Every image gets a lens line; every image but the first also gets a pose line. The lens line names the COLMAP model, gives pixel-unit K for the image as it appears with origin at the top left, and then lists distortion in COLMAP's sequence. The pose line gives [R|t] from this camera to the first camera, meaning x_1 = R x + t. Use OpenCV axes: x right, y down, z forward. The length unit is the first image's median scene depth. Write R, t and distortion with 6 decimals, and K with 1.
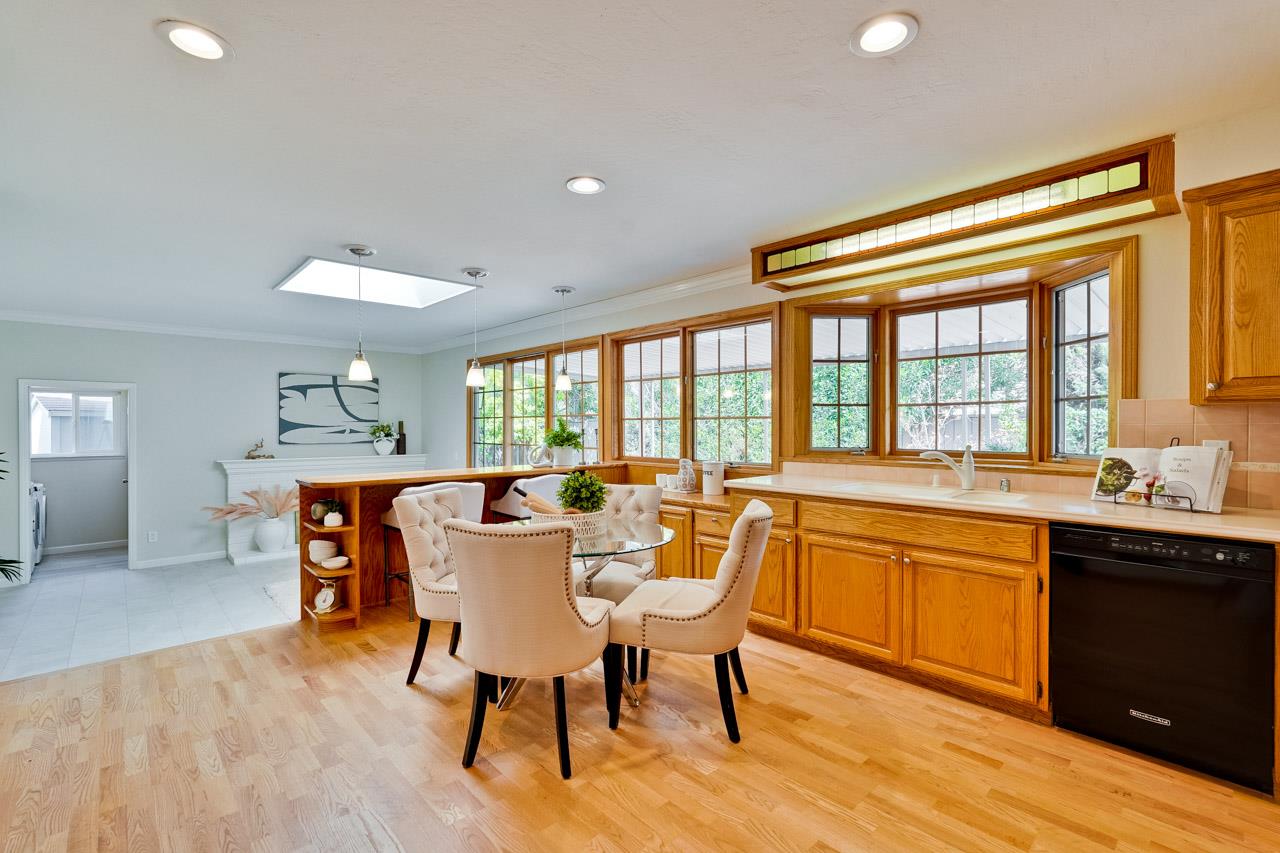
lens RADIAL K [[564.6, 0, 640.0], [0, 564.6, 426.5], [0, 0, 1]] dist [-0.002109, 0.000143]
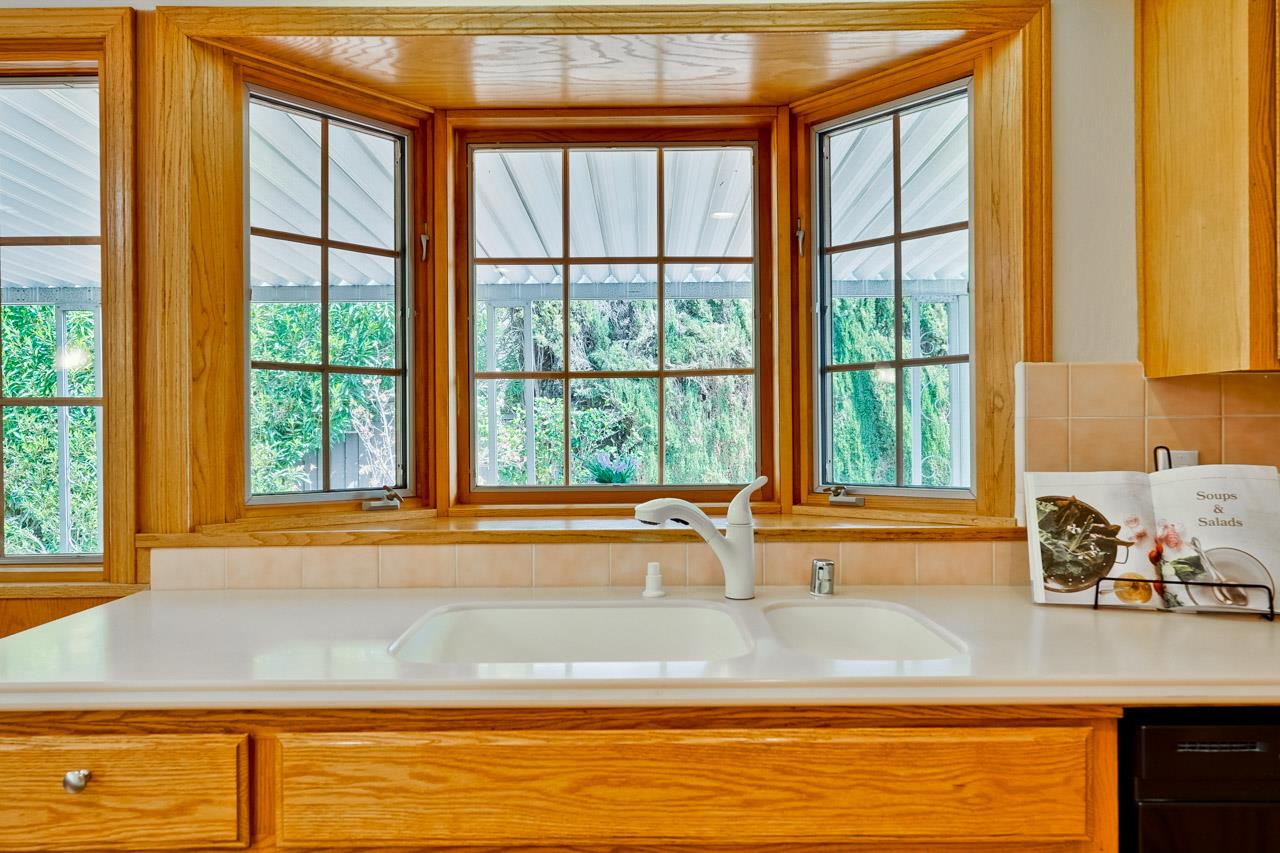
lens RADIAL K [[854.3, 0, 640.0], [0, 854.3, 426.5], [0, 0, 1]] dist [0.001060, 0.002076]
pose [[0.678629, -0.002324, 0.734478, 0.126121], [0.008915, 0.999947, -0.005073, 0.002757], [-0.734427, 0.009991, 0.678614, 0.651389]]
